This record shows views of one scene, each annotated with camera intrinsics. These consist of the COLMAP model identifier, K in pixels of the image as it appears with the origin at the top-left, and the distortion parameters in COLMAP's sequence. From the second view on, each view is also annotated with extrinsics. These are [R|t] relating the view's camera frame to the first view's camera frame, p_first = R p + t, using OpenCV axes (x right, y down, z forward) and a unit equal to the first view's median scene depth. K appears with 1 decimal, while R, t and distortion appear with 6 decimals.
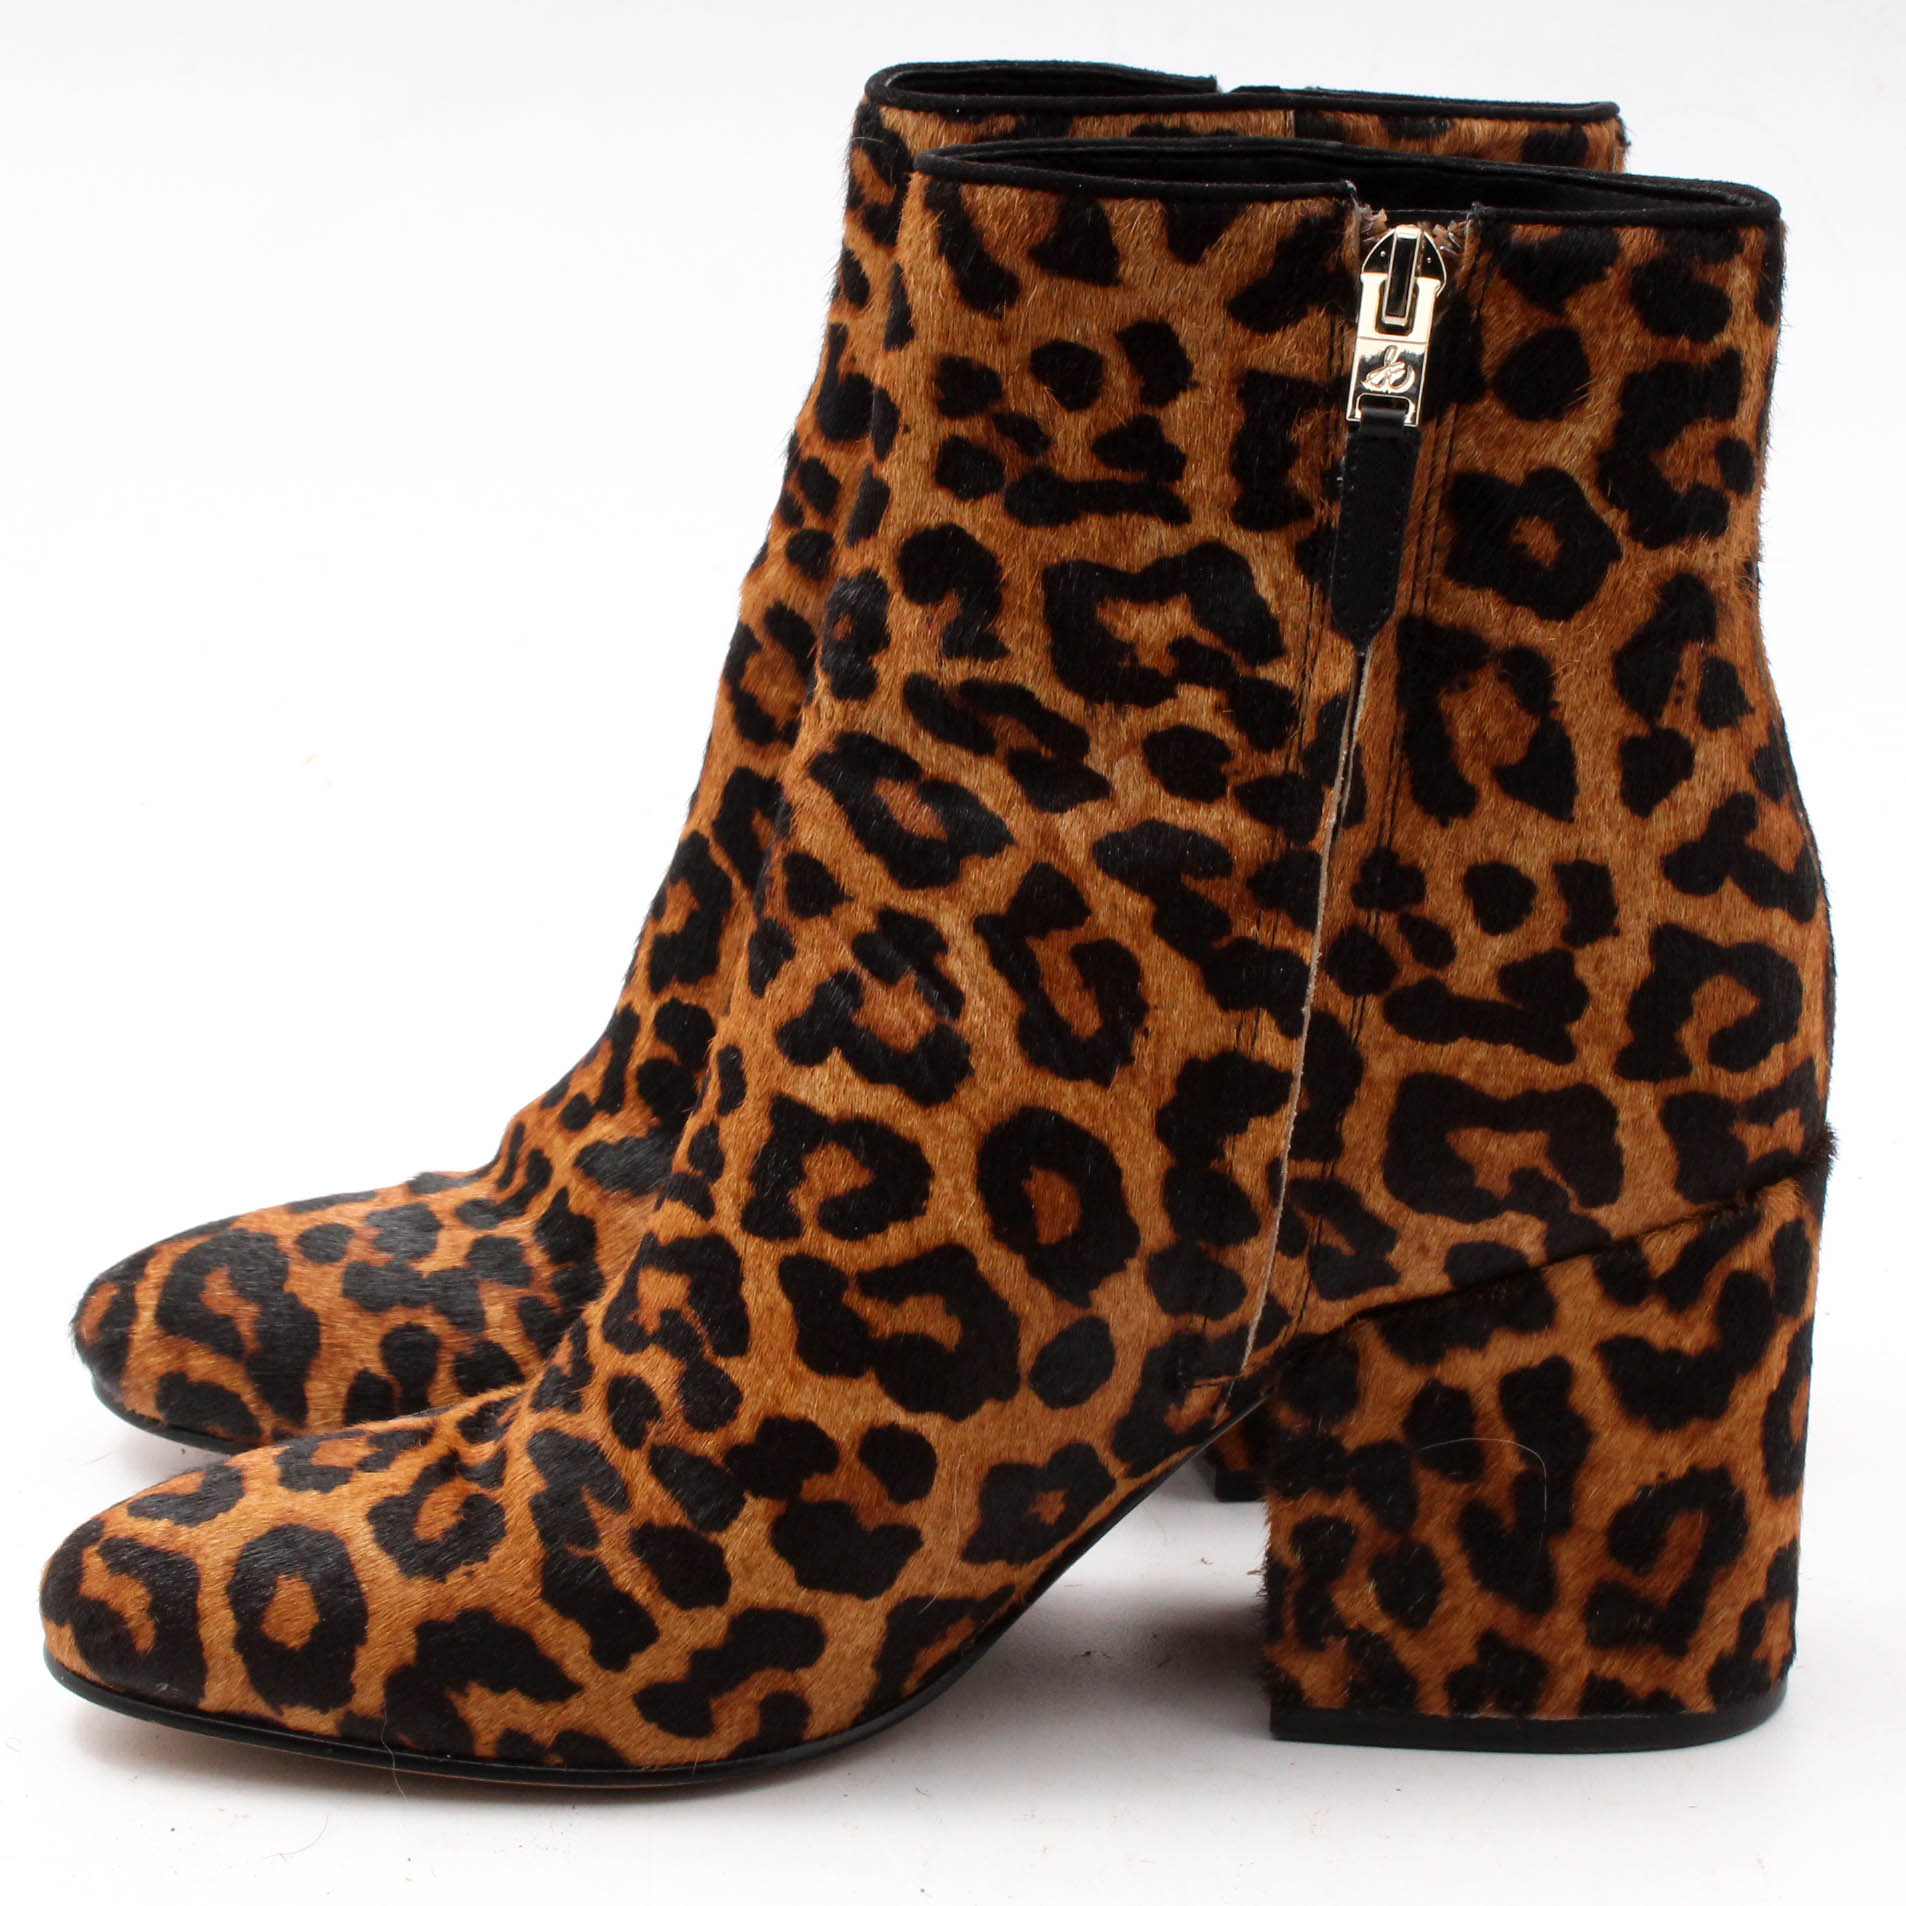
lens RADIAL K [[5822.8, 0, 953.0], [0, 5822.8, 953.0], [0, 0, 1]] dist [0.036752, 0.496190]
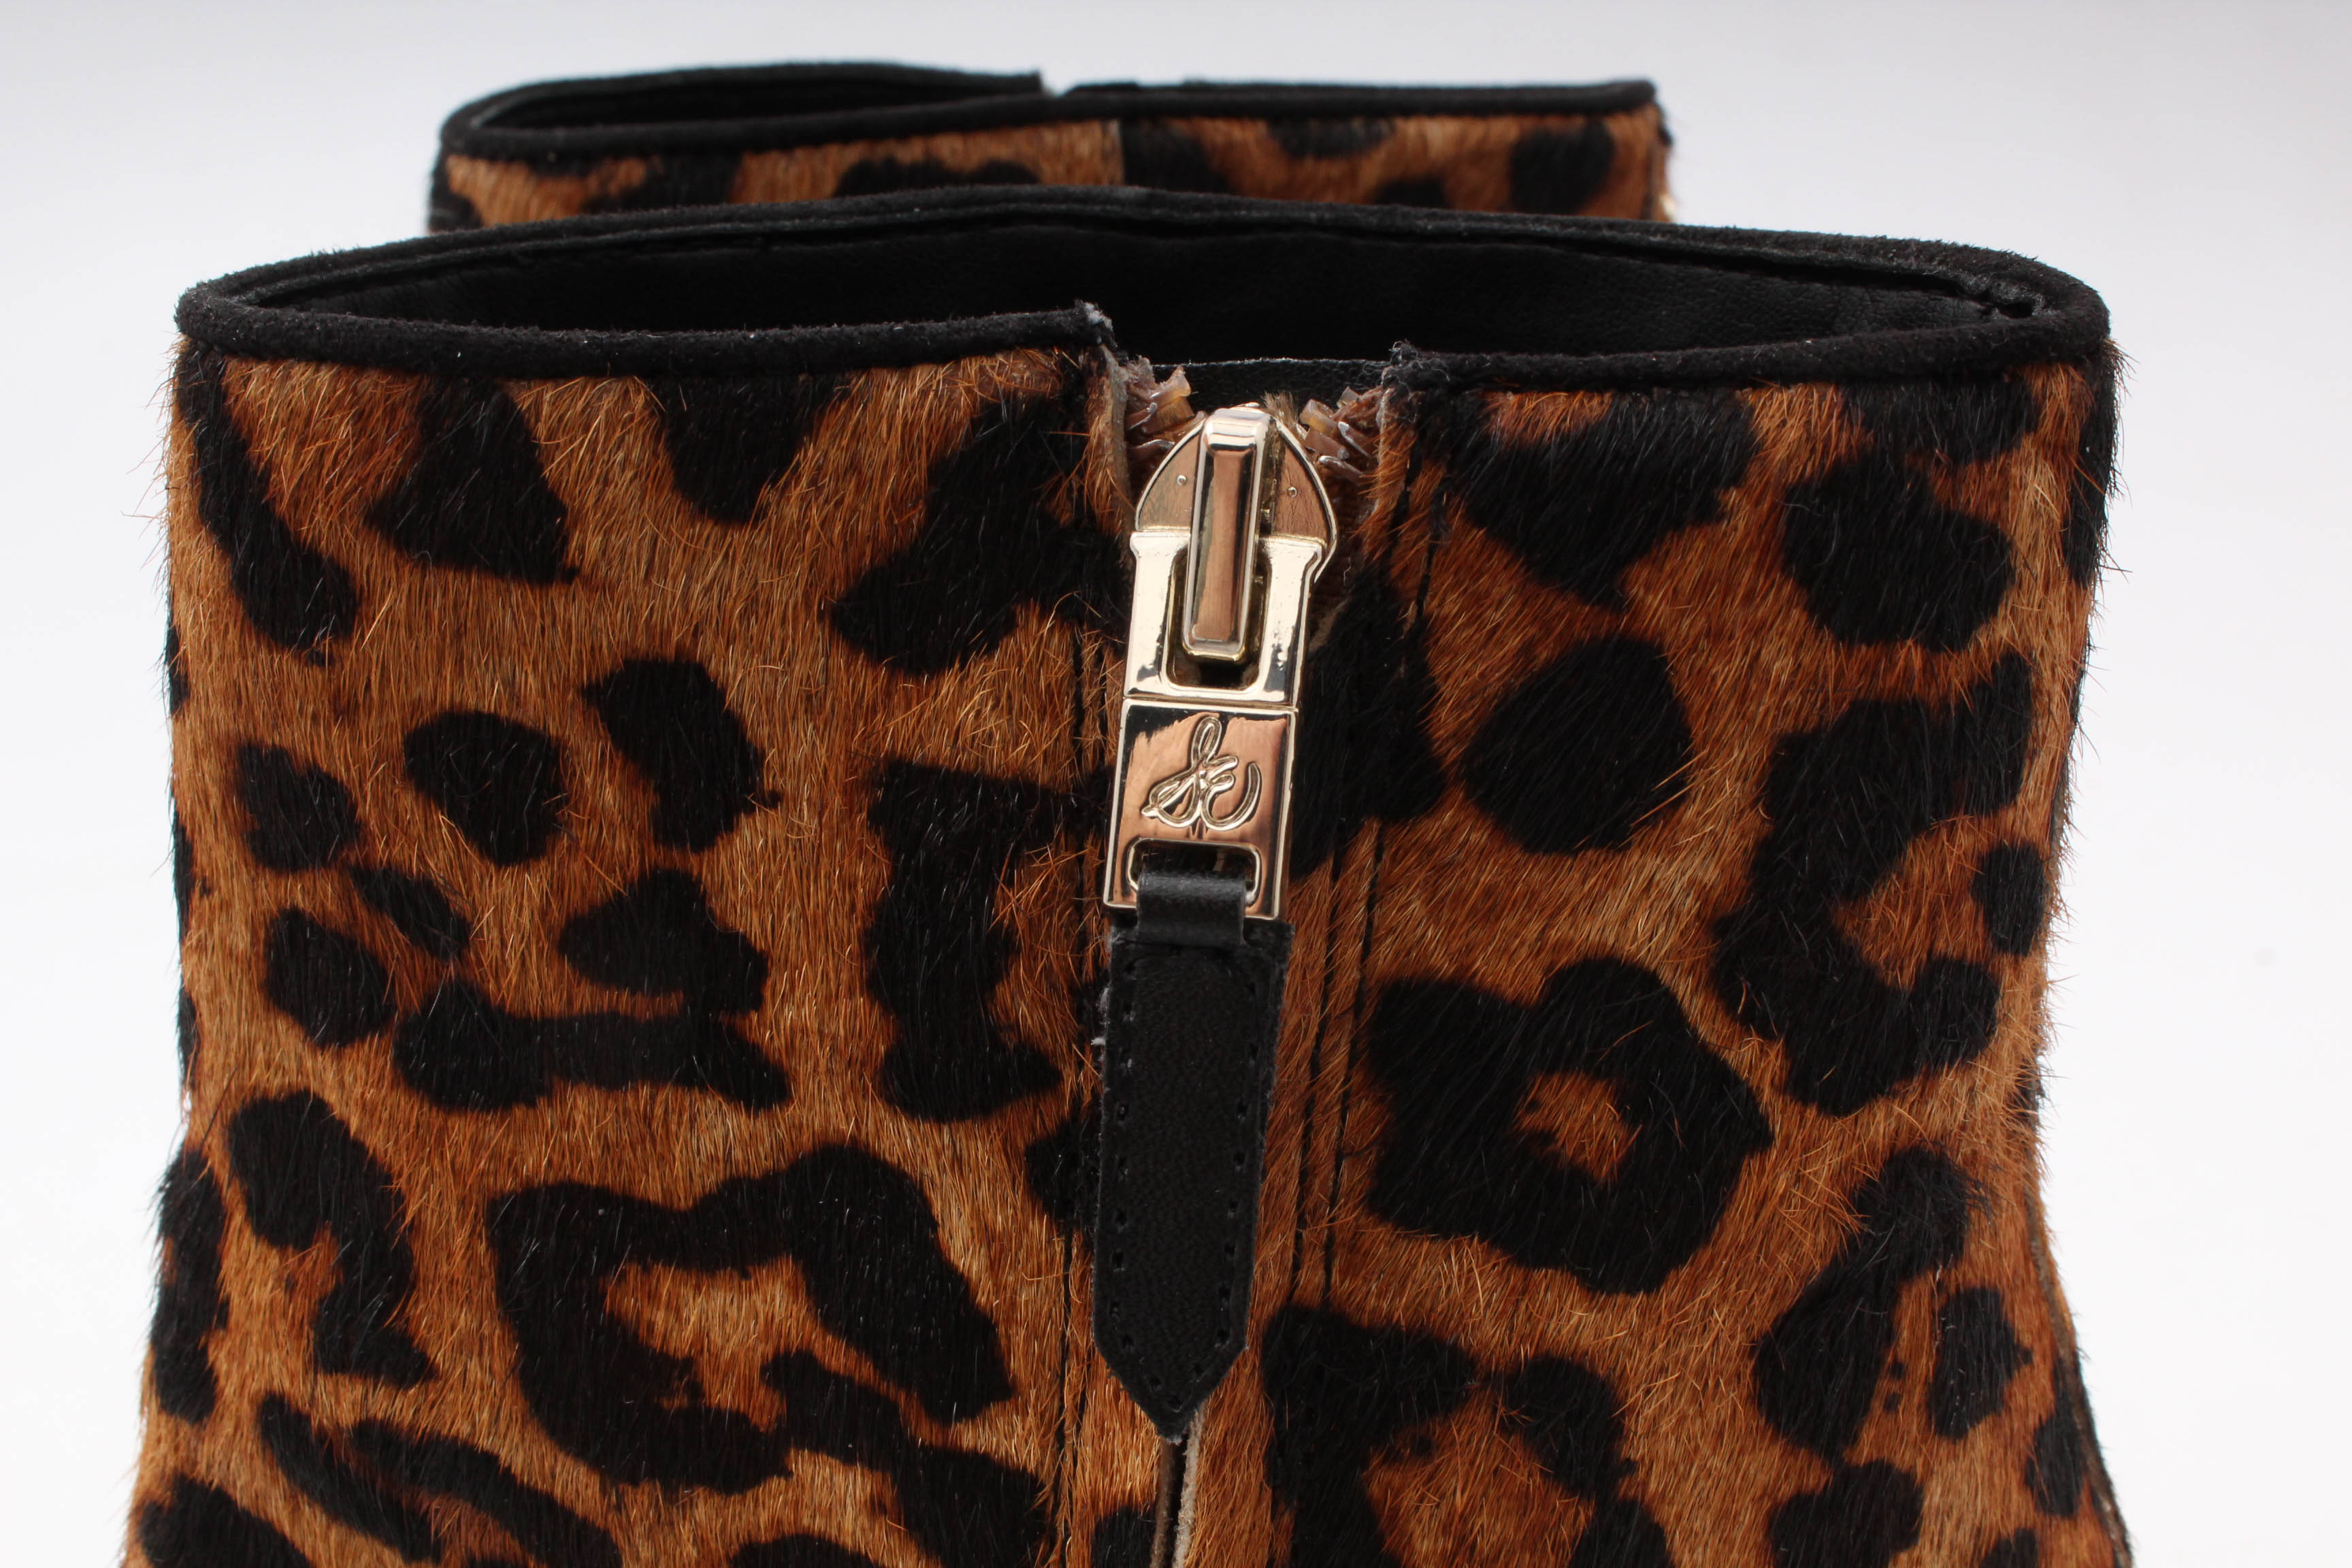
lens RADIAL K [[2665.8, 0, 1191.1], [0, 2665.8, 819.2], [0, 0, 1]] dist [-0.133375, 0.188526]
pose [[0.998275, -0.047999, -0.033824, 0.079019], [0.051795, 0.991159, 0.122153, -0.118169], [0.027662, -0.123694, 0.991935, 0.803628]]
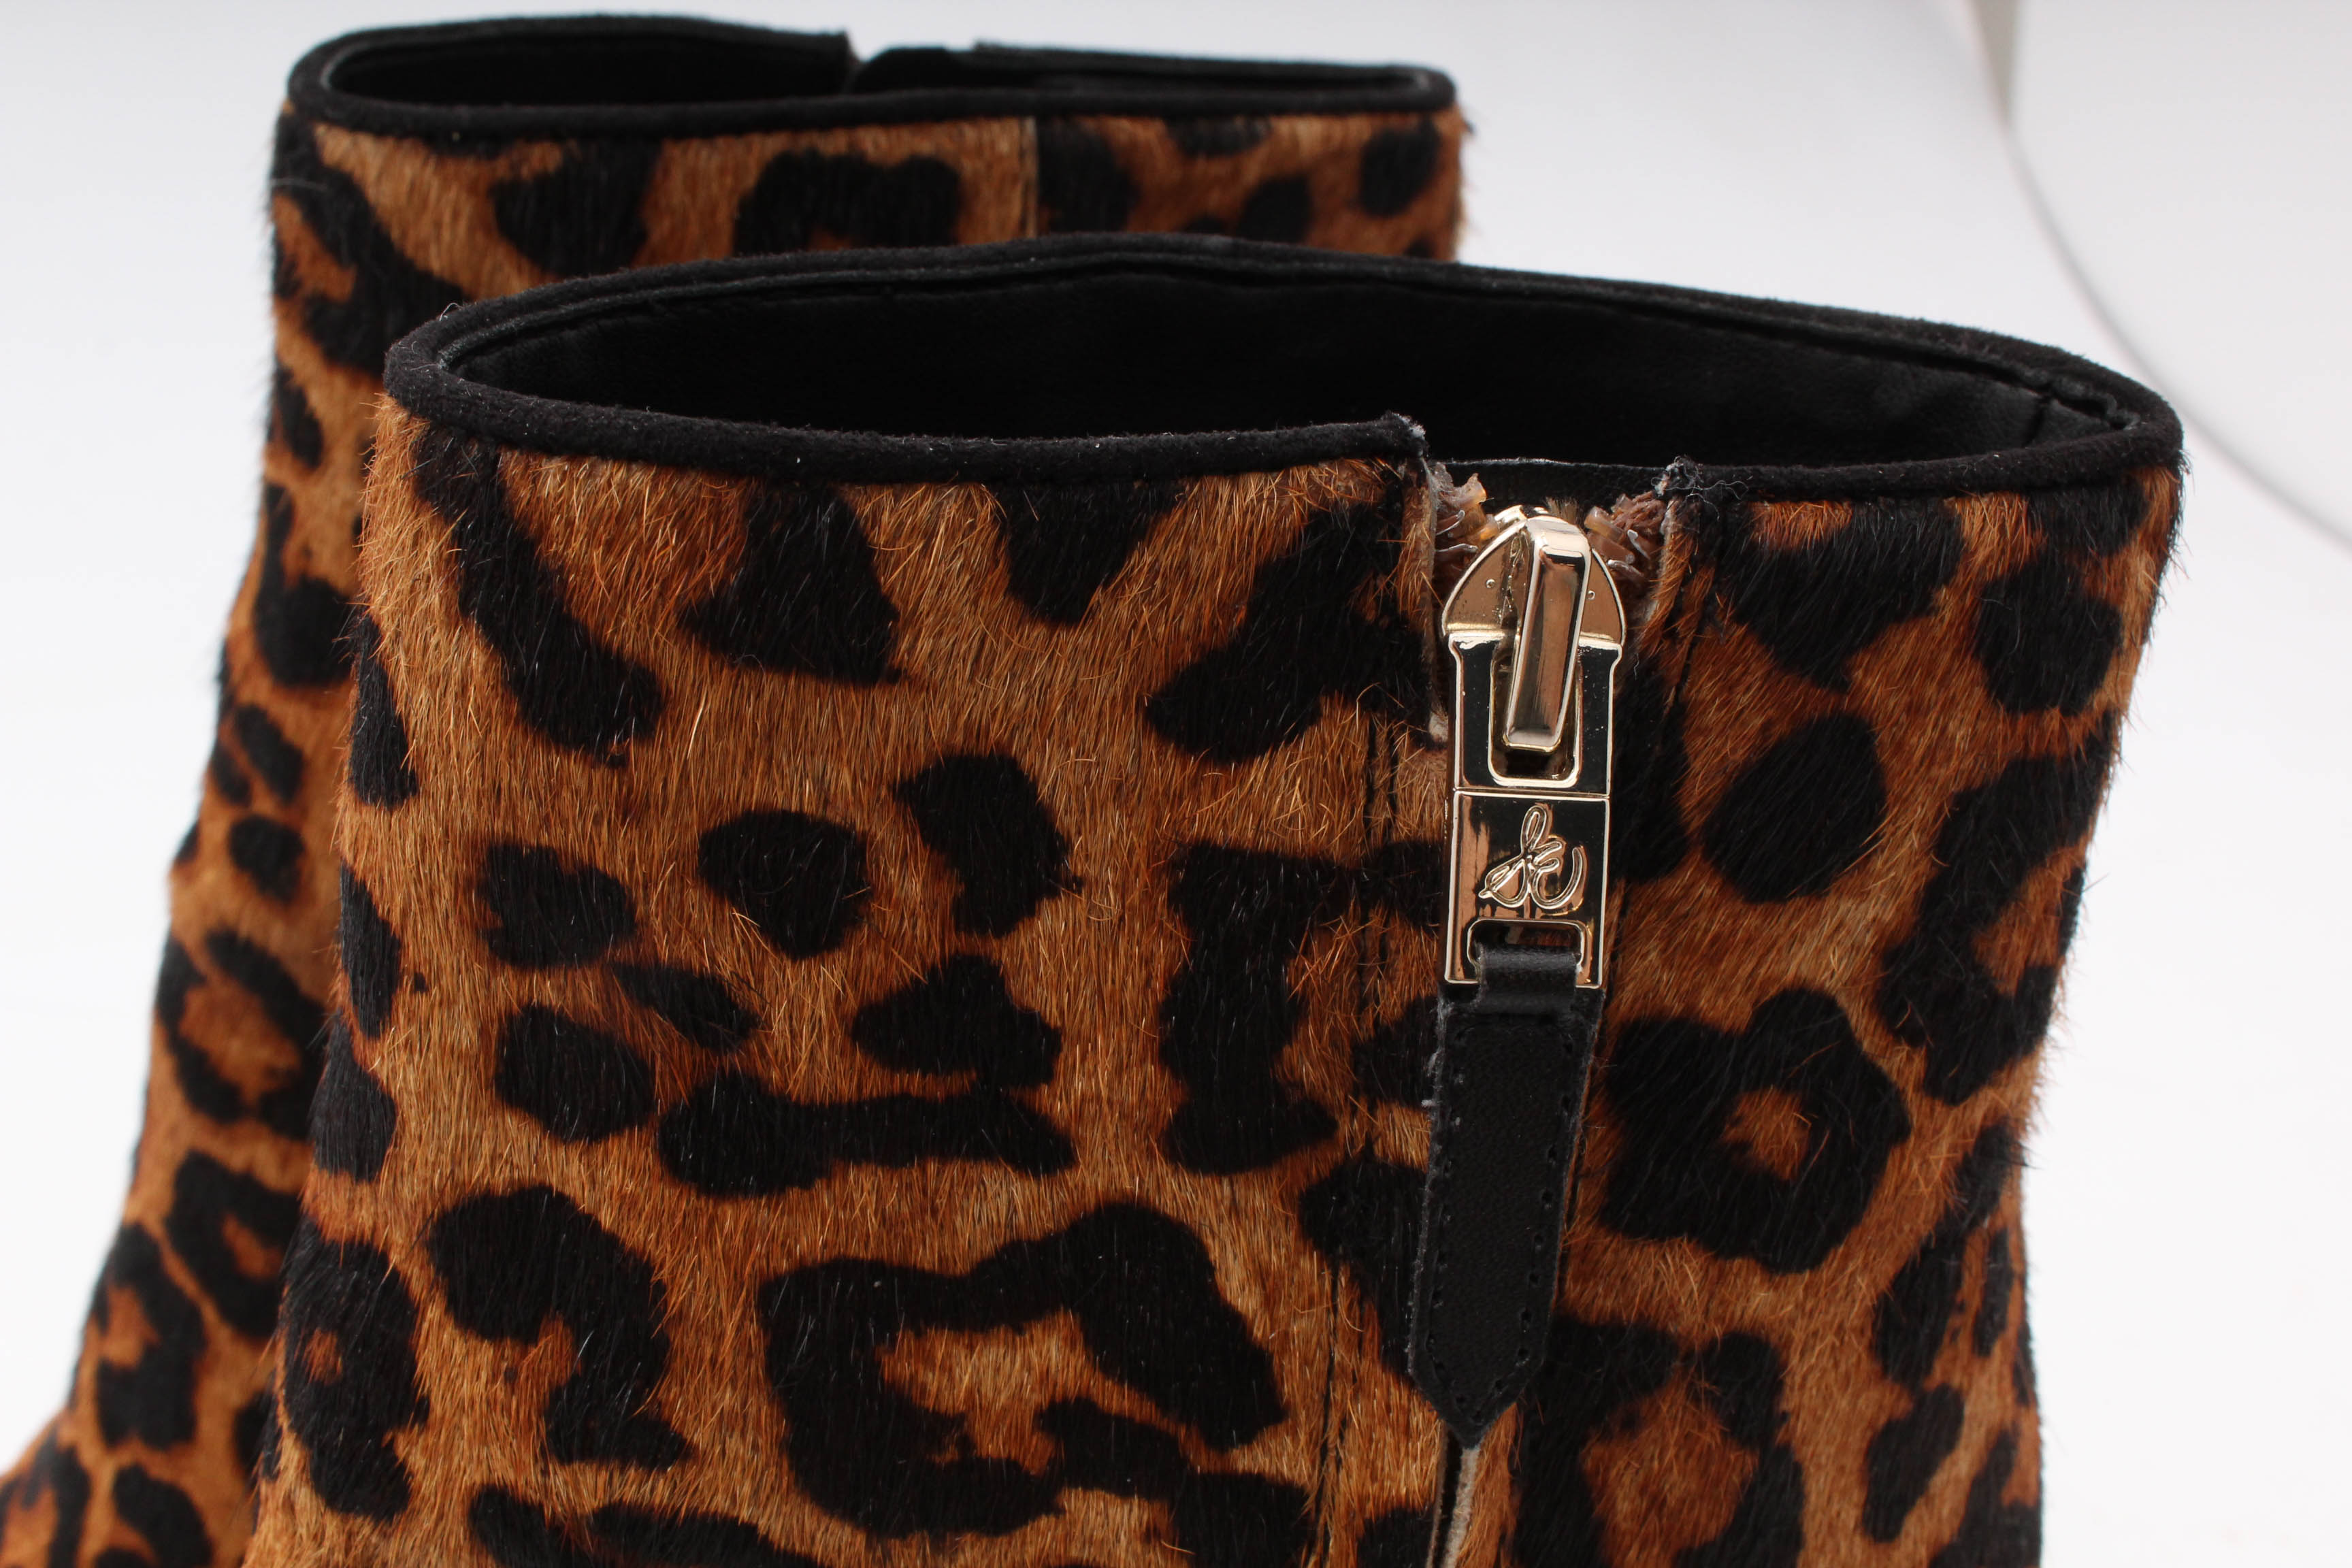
lens RADIAL K [[2665.8, 0, 1191.1], [0, 2665.8, 819.2], [0, 0, 1]] dist [-0.133375, 0.188526]
pose [[0.962123, -0.087609, 0.258154, -0.002245], [0.032621, 0.977149, 0.210039, -0.144579], [-0.270656, -0.193662, 0.942995, 0.804476]]
